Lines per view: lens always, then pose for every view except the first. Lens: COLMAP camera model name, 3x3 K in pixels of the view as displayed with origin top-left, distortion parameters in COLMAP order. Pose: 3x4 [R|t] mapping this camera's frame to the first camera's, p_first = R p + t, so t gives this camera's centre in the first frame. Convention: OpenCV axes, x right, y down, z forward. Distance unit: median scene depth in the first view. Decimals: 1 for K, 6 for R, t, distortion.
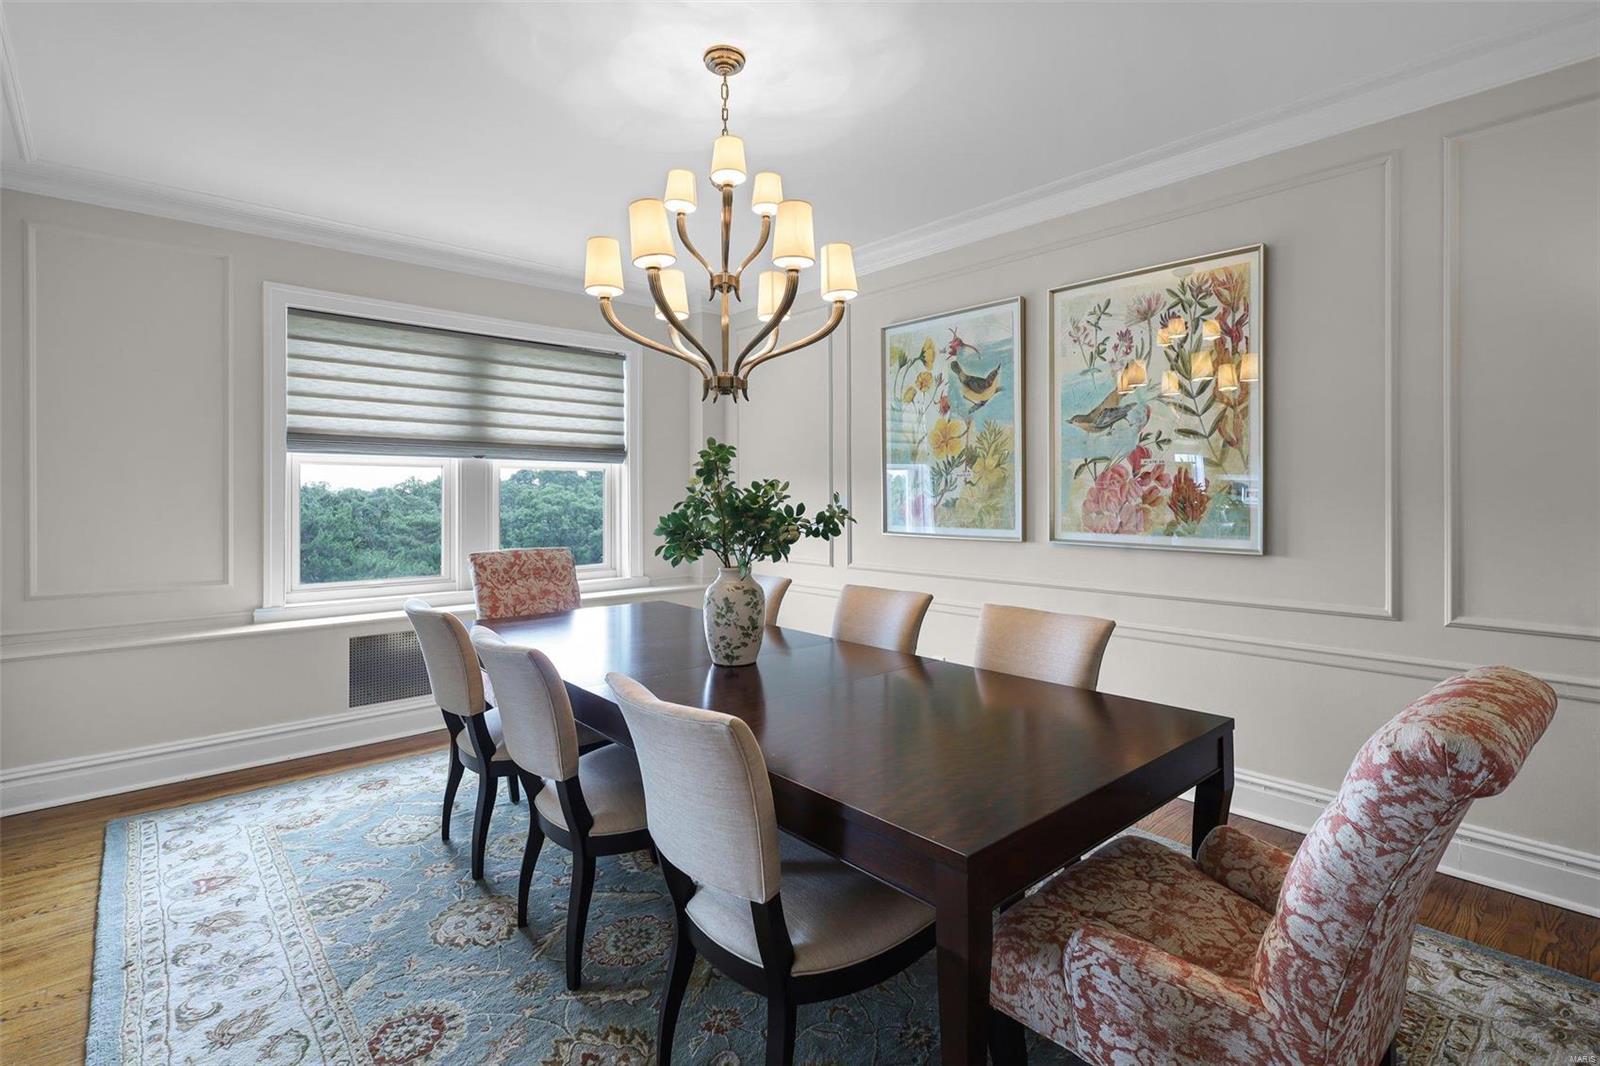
lens RADIAL K [[755.6, 0, 801.4], [0, 755.6, 497.3], [0, 0, 1]] dist [-0.019314, -0.000337]
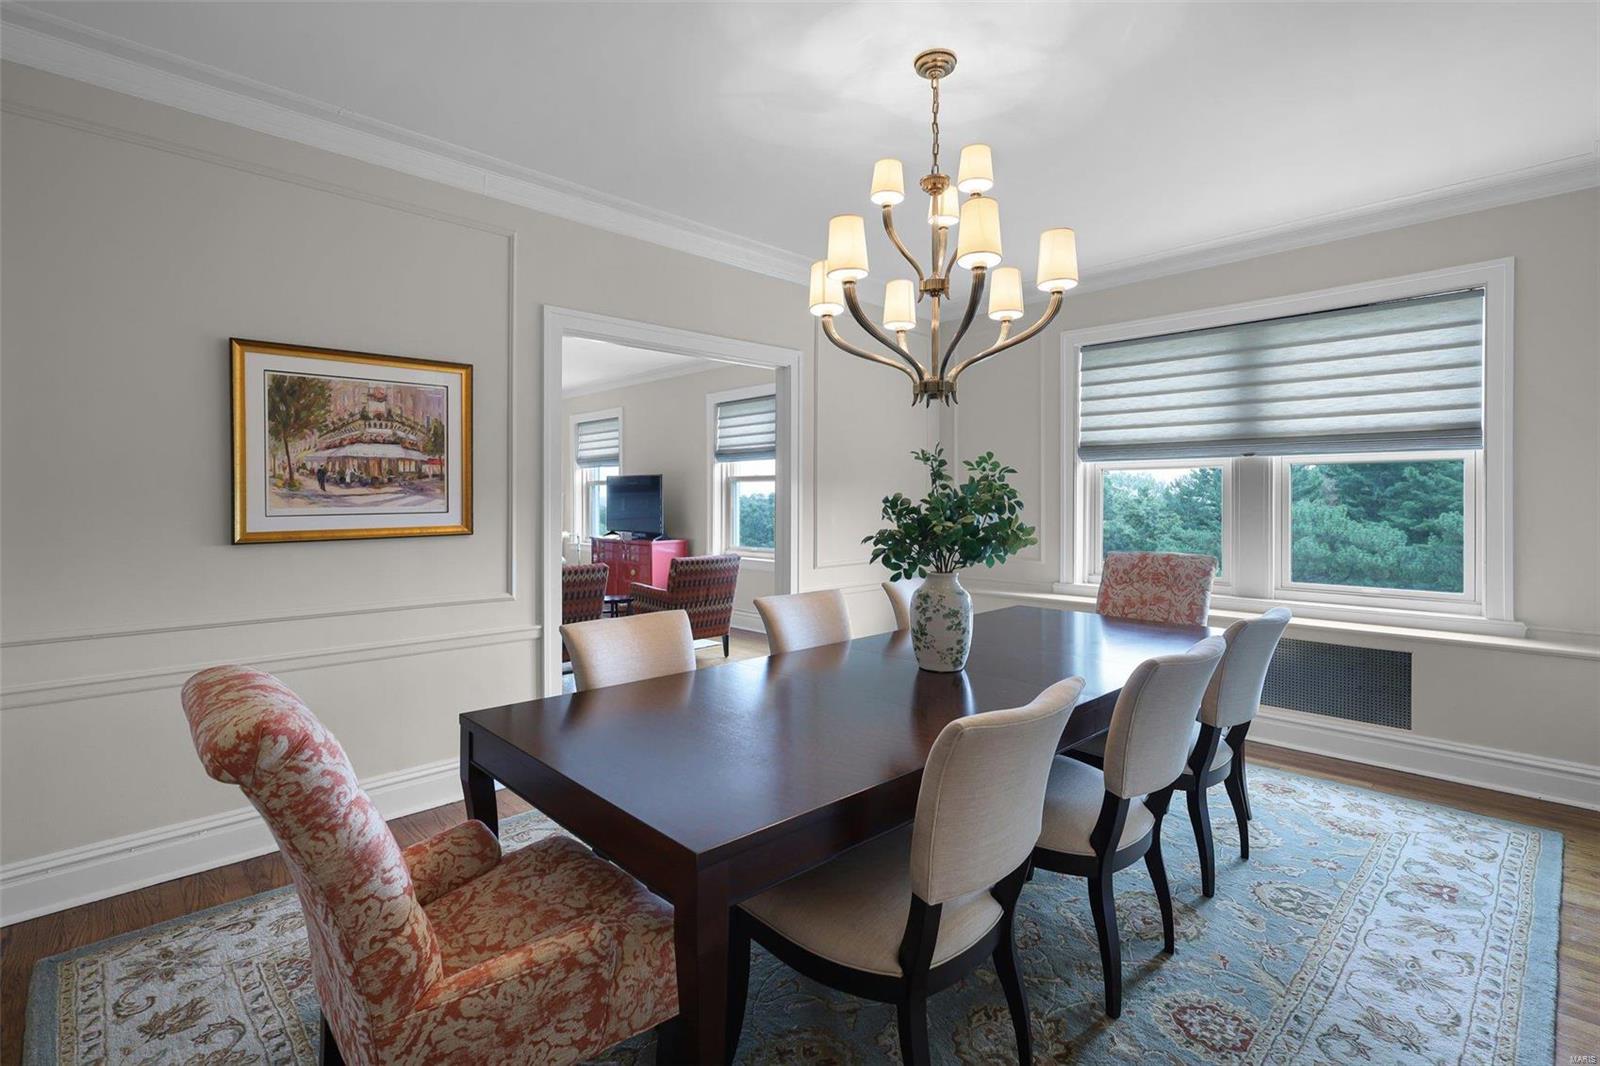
lens RADIAL K [[746.5, 0, 802.1], [0, 746.5, 502.6], [0, 0, 1]] dist [0.000031, 0.000207]
pose [[0.038226, 0.010844, -0.999210, 0.496358], [0.001429, 0.999939, 0.010907, -0.005707], [0.999268, -0.001845, 0.038208, 0.439301]]
